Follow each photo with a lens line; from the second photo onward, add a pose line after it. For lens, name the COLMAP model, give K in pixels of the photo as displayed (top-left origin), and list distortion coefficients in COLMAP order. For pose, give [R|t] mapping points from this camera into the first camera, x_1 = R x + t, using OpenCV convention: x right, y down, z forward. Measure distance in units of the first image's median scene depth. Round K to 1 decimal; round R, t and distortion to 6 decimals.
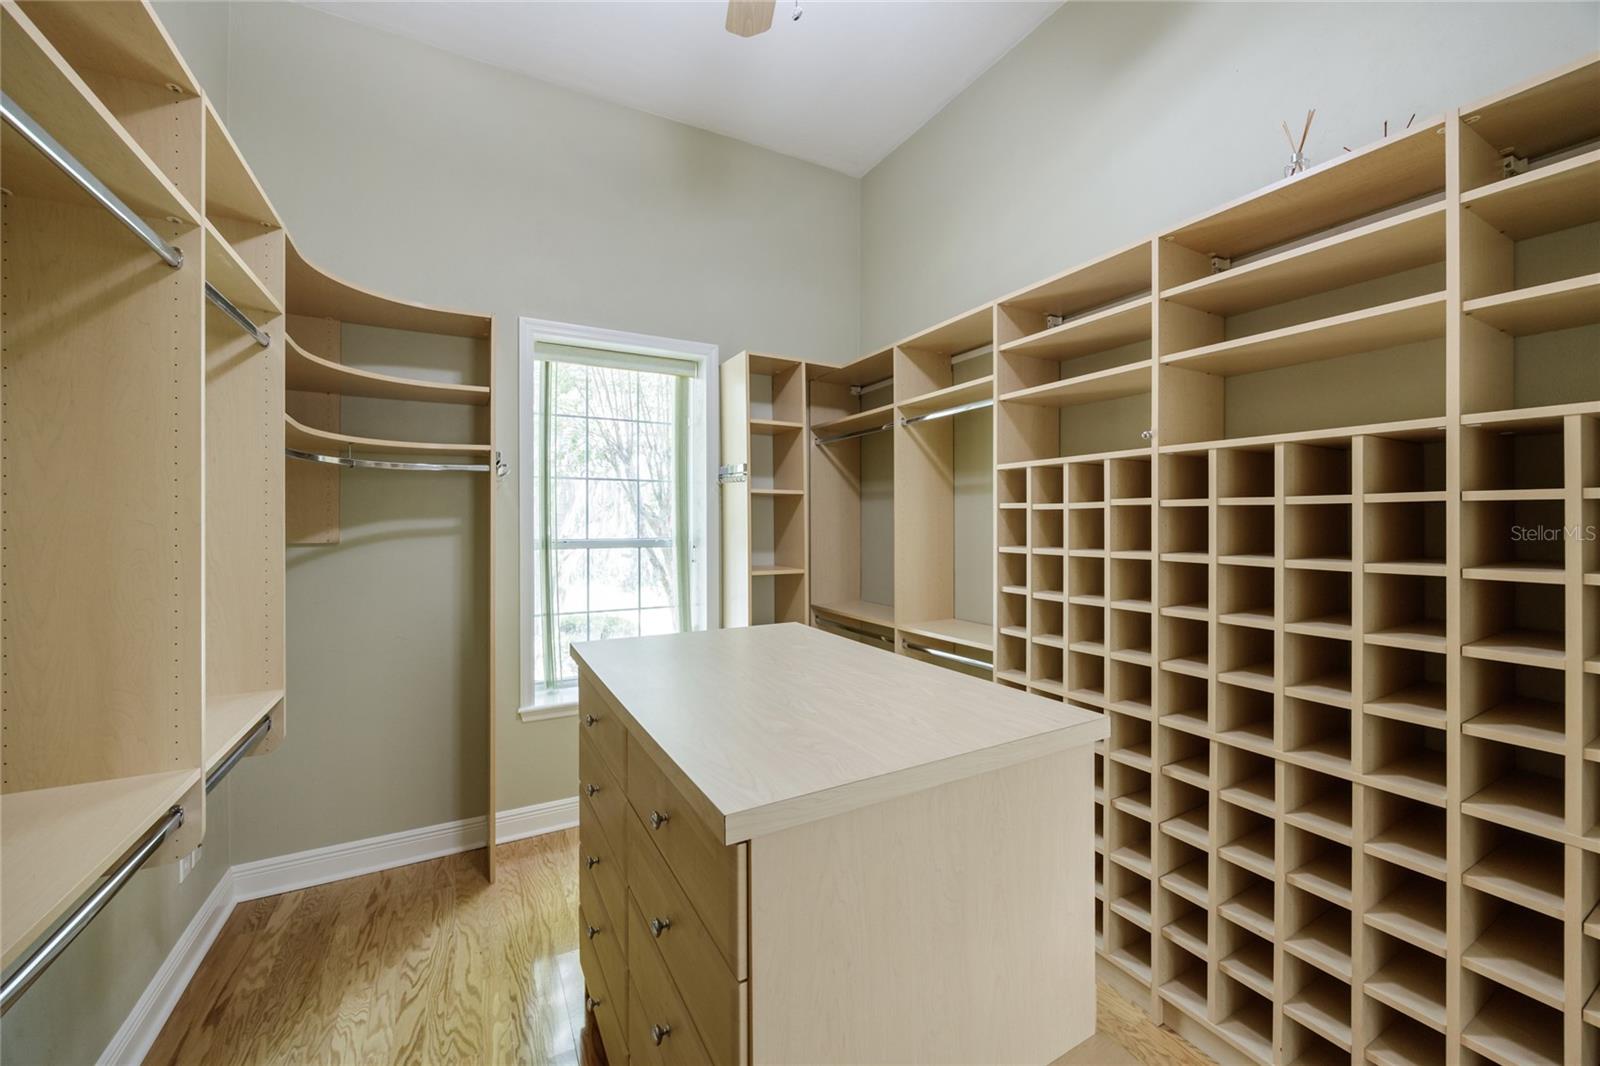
lens RADIAL K [[610.1, 0, 798.3], [0, 610.1, 524.6], [0, 0, 1]] dist [-0.001158, 0.000380]
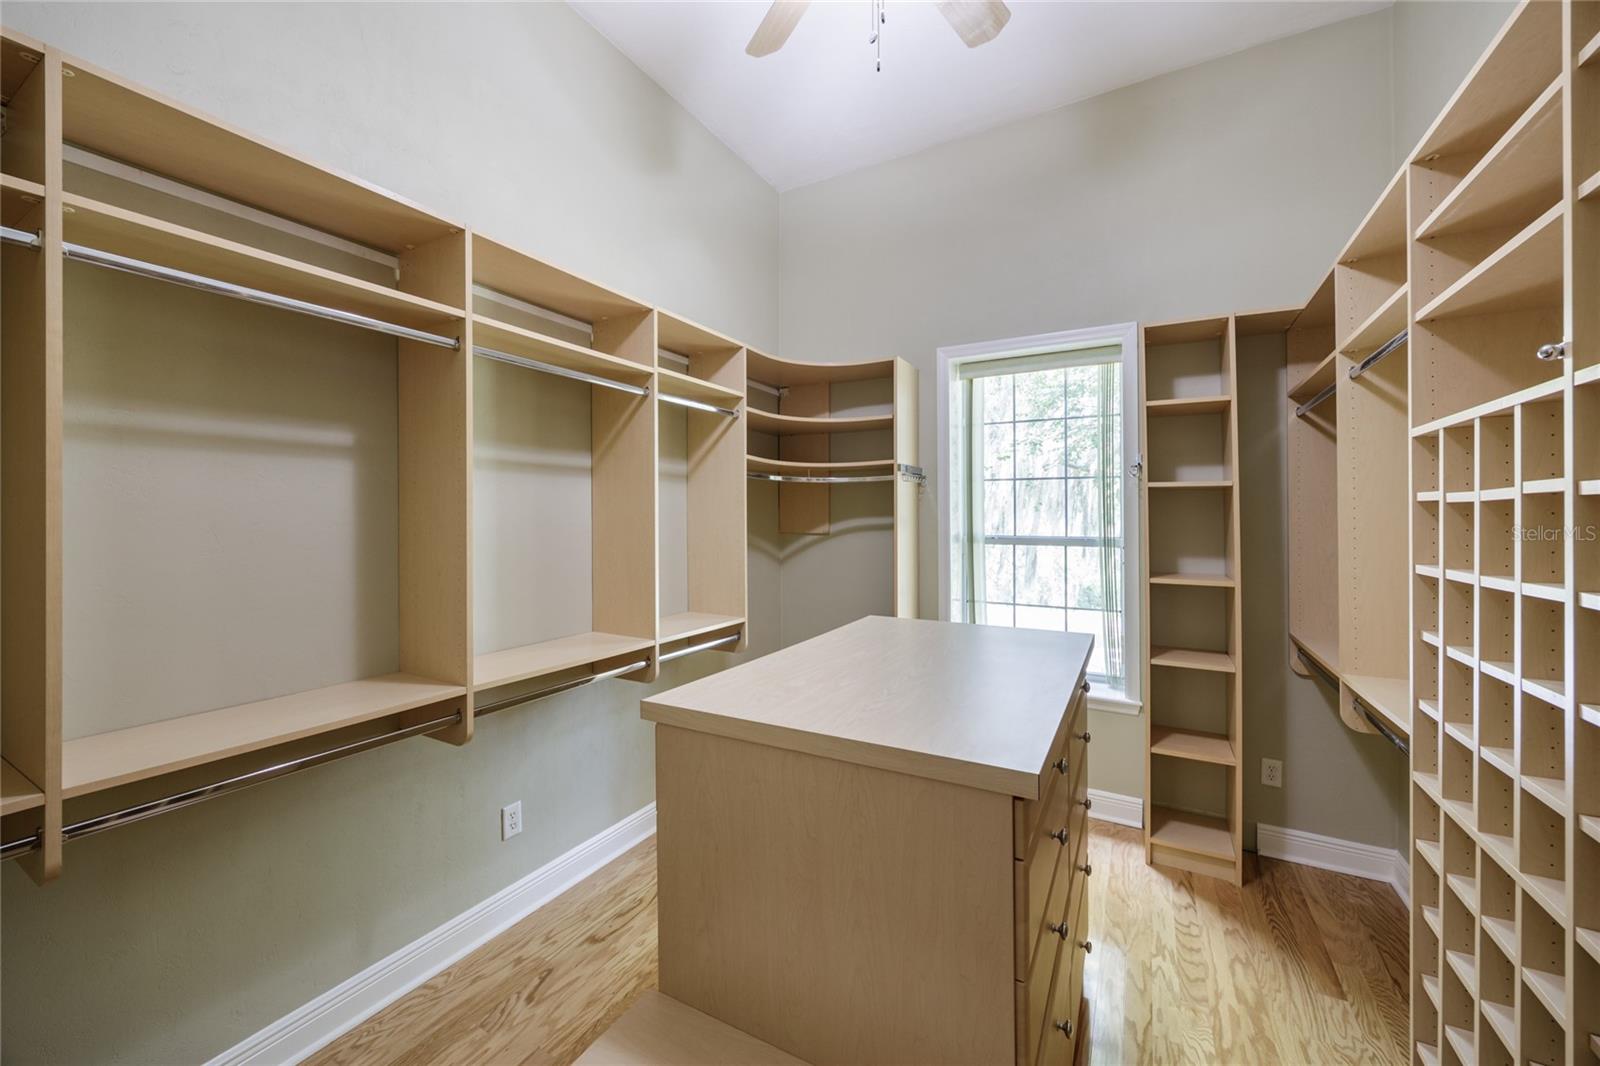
lens RADIAL K [[610.1, 0, 811.2], [0, 610.1, 525.9], [0, 0, 1]] dist [-0.001158, 0.000380]
pose [[0.539733, 0.014242, -0.841716, 0.483706], [-0.008170, 0.999898, 0.011679, -0.004147], [0.841796, 0.000574, 0.539795, 0.162029]]
